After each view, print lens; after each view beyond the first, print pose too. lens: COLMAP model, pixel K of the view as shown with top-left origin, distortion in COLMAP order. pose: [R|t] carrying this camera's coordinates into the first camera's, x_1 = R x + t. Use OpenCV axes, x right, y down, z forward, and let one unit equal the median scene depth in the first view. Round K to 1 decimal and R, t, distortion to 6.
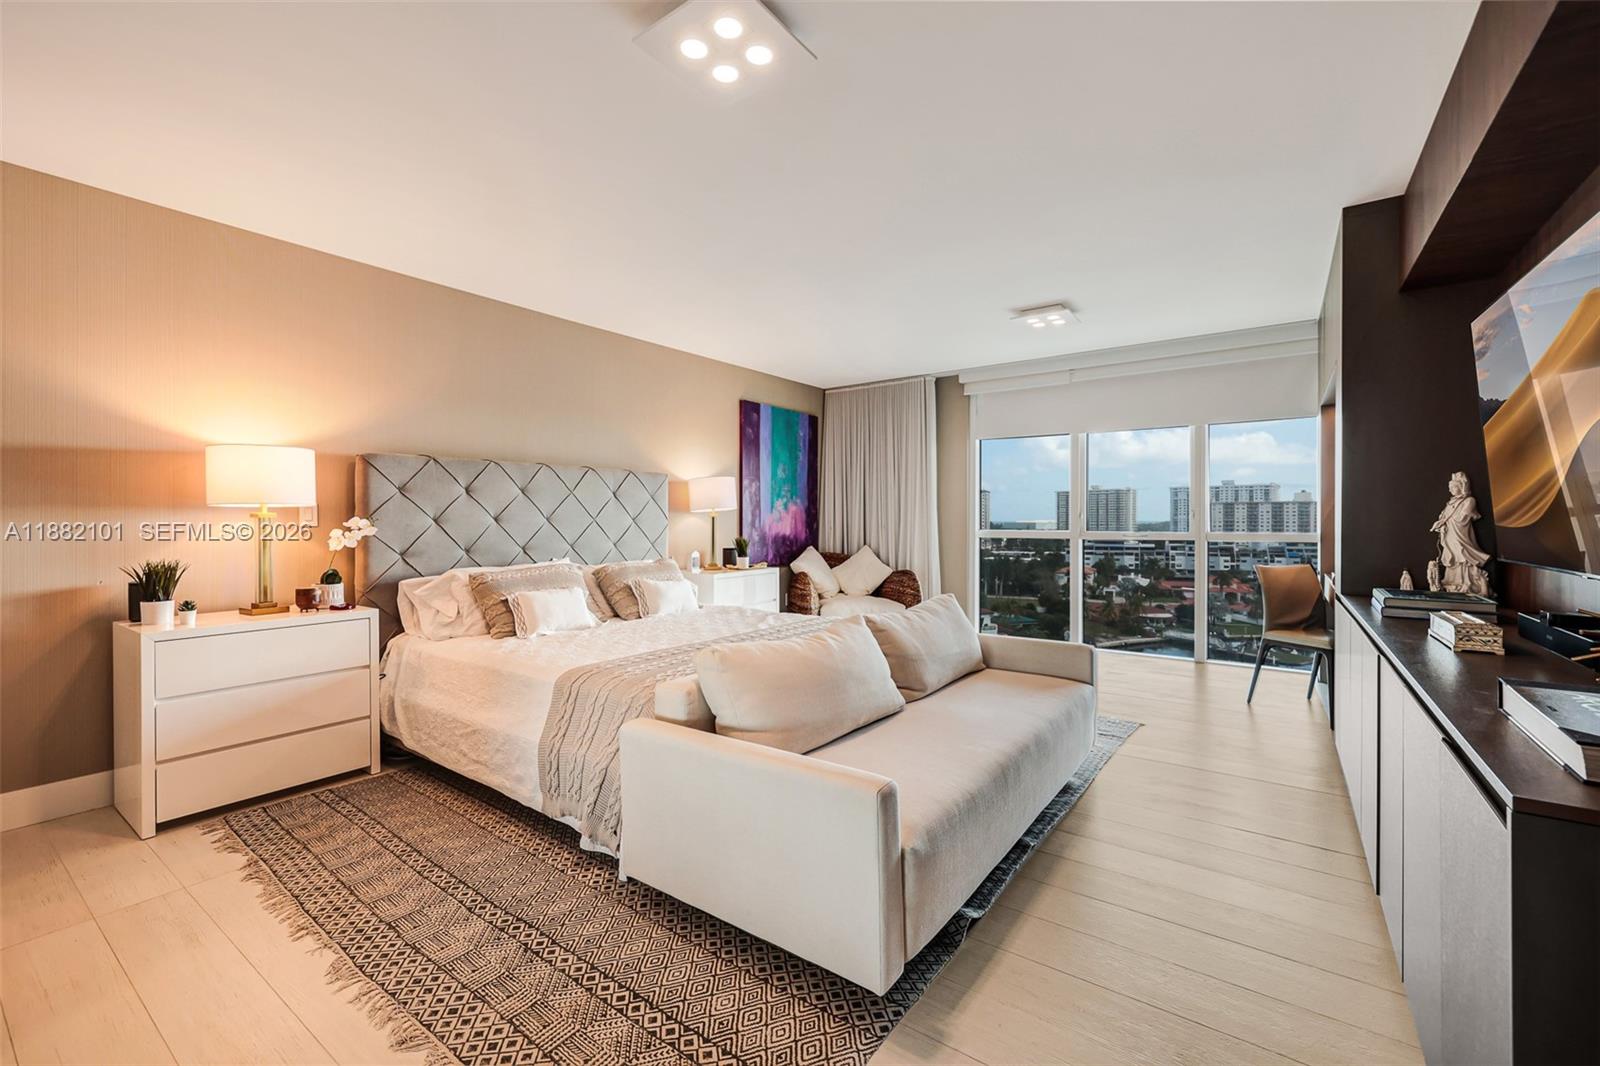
lens RADIAL K [[693.6, 0, 800.0], [0, 693.6, 533.0], [0, 0, 1]] dist [-0.014656, -0.000381]
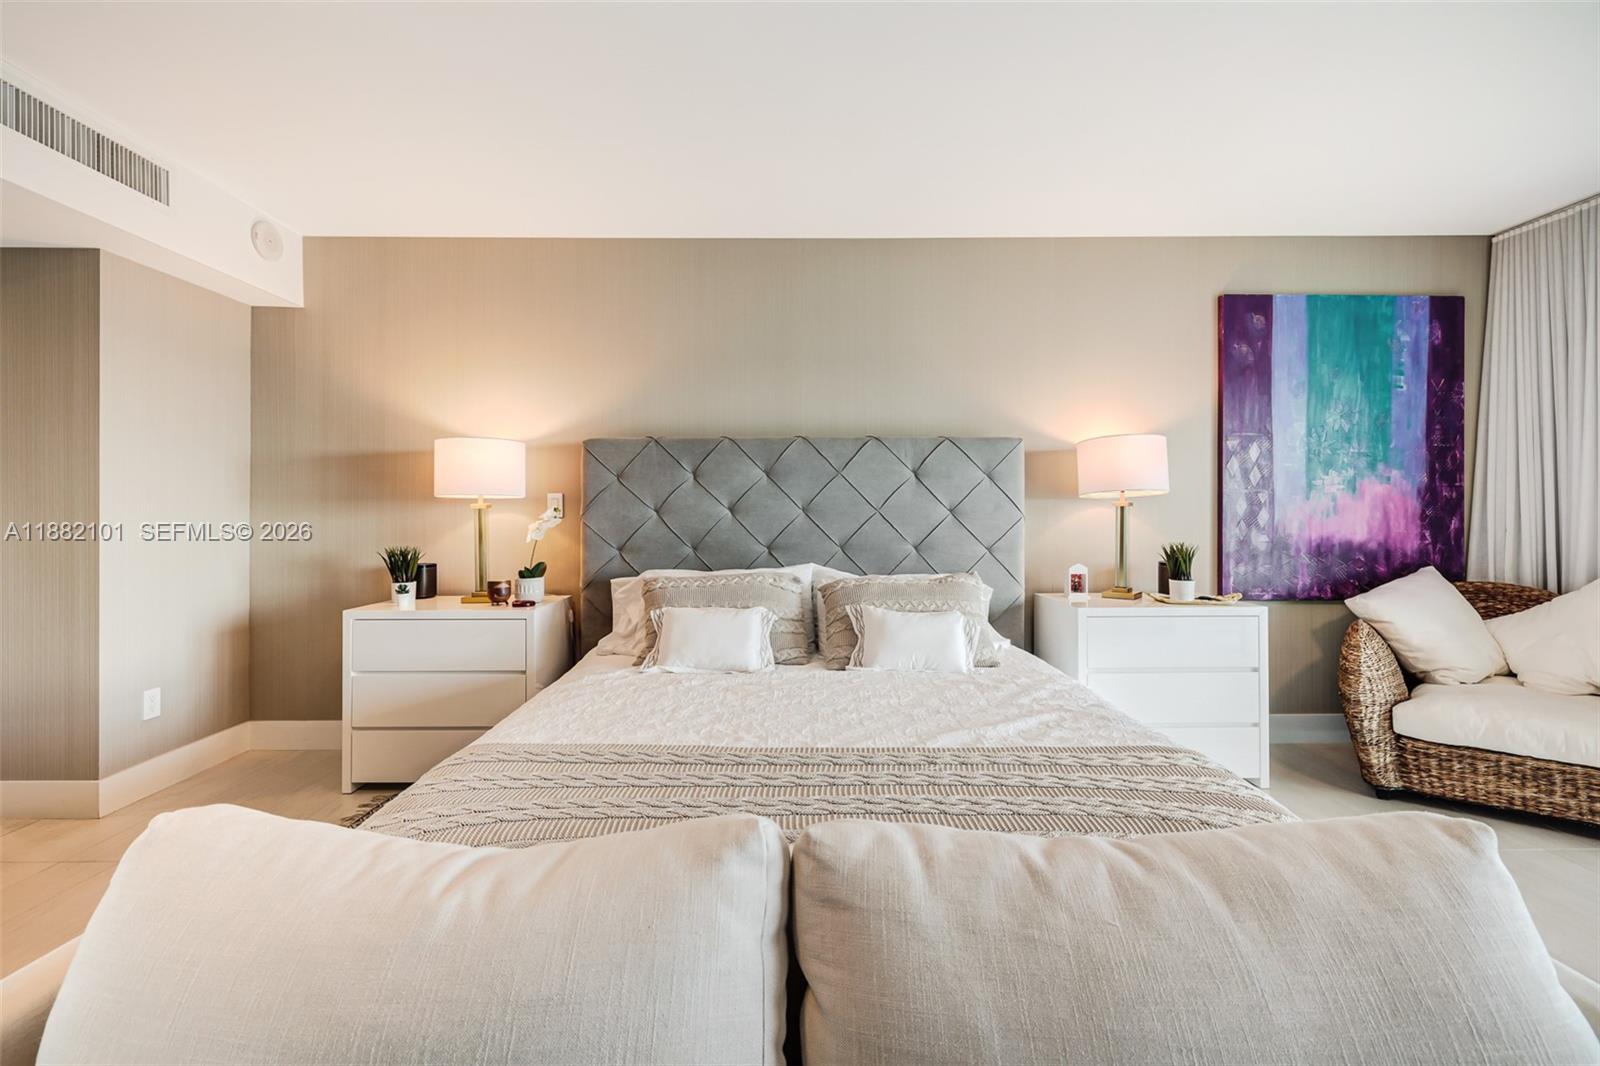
lens RADIAL K [[685.6, 0, 798.2], [0, 685.6, 508.1], [0, 0, 1]] dist [0.000273, 0.000021]
pose [[0.575106, -0.001669, -0.818077, 0.161476], [-0.016835, 0.999762, -0.013875, -0.008017], [0.817906, 0.021752, 0.574941, 0.386853]]
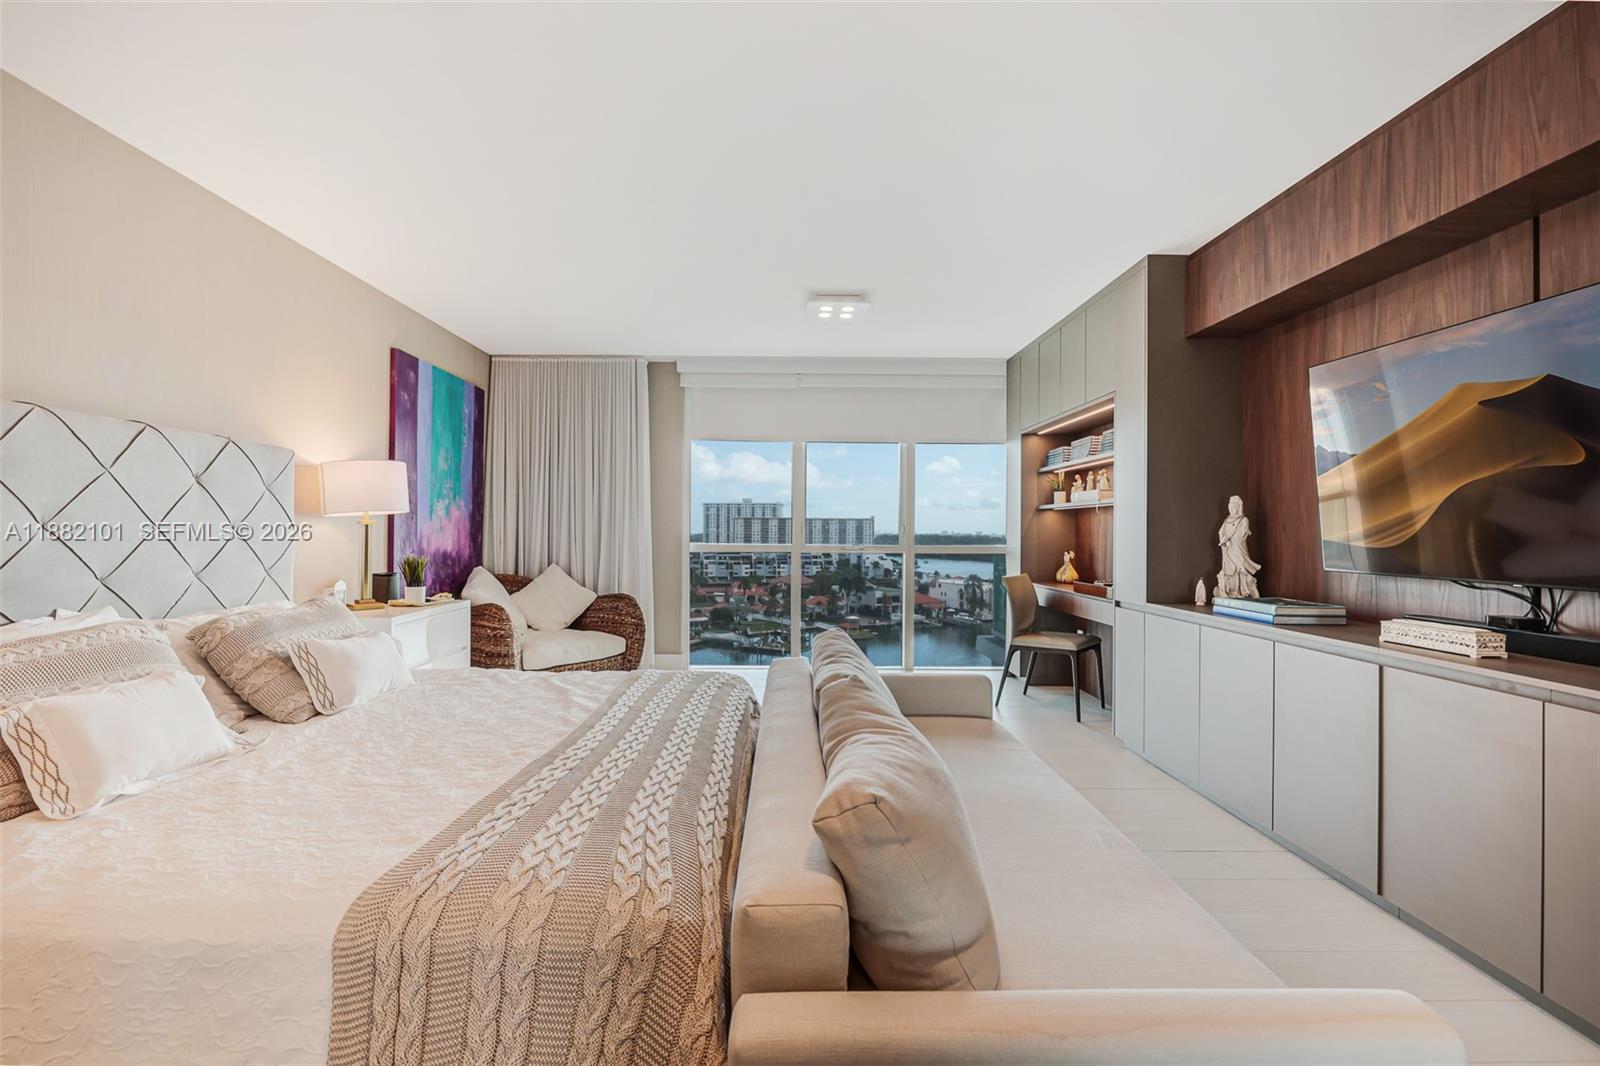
lens RADIAL K [[693.6, 0, 800.0], [0, 693.6, 533.0], [0, 0, 1]] dist [-0.014656, -0.000381]
pose [[0.796912, 0.006416, 0.604062, -0.163307], [0.003480, 0.999878, -0.015211, -0.003955], [-0.604086, 0.014224, 0.796792, 0.229413]]
